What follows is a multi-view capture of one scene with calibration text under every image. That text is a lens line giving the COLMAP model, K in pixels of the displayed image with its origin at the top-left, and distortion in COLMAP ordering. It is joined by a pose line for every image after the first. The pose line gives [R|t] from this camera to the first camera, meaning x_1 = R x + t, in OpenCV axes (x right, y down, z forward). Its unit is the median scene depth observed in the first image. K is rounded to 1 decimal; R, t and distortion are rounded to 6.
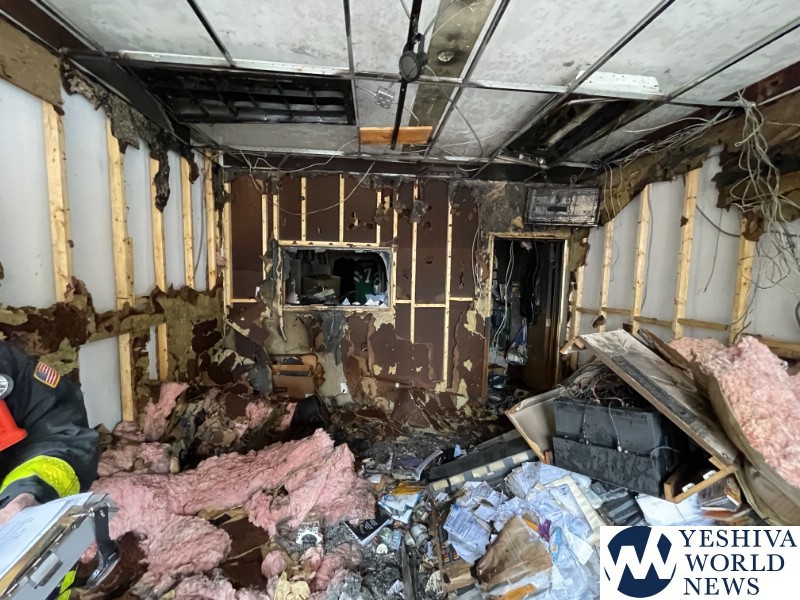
lens RADIAL K [[325.1, 0, 399.4], [0, 325.1, 300.5], [0, 0, 1]] dist [-0.004085, -0.000472]
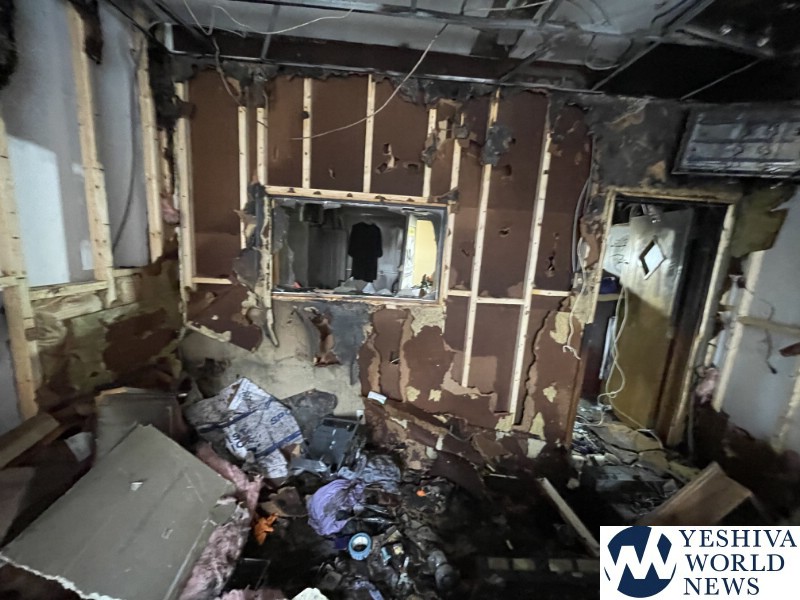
lens RADIAL K [[325.1, 0, 398.5], [0, 325.1, 302.1], [0, 0, 1]] dist [-0.004085, -0.000472]
pose [[0.997724, 0.052063, -0.042854, -0.088093], [-0.047704, 0.994129, 0.097123, -0.039844], [0.047659, -0.094857, 0.994349, 0.402347]]
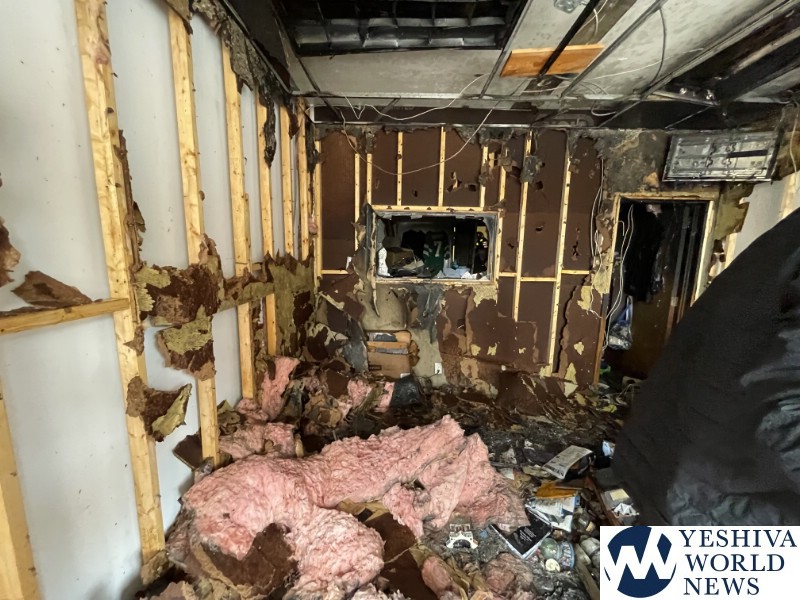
lens RADIAL K [[325.1, 0, 399.0], [0, 325.1, 301.0], [0, 0, 1]] dist [-0.004085, -0.000472]
pose [[0.993834, 0.017036, -0.109559, -0.205956], [-0.009623, 0.997650, 0.067839, 0.020177], [0.110457, -0.066366, 0.991663, 0.098273]]
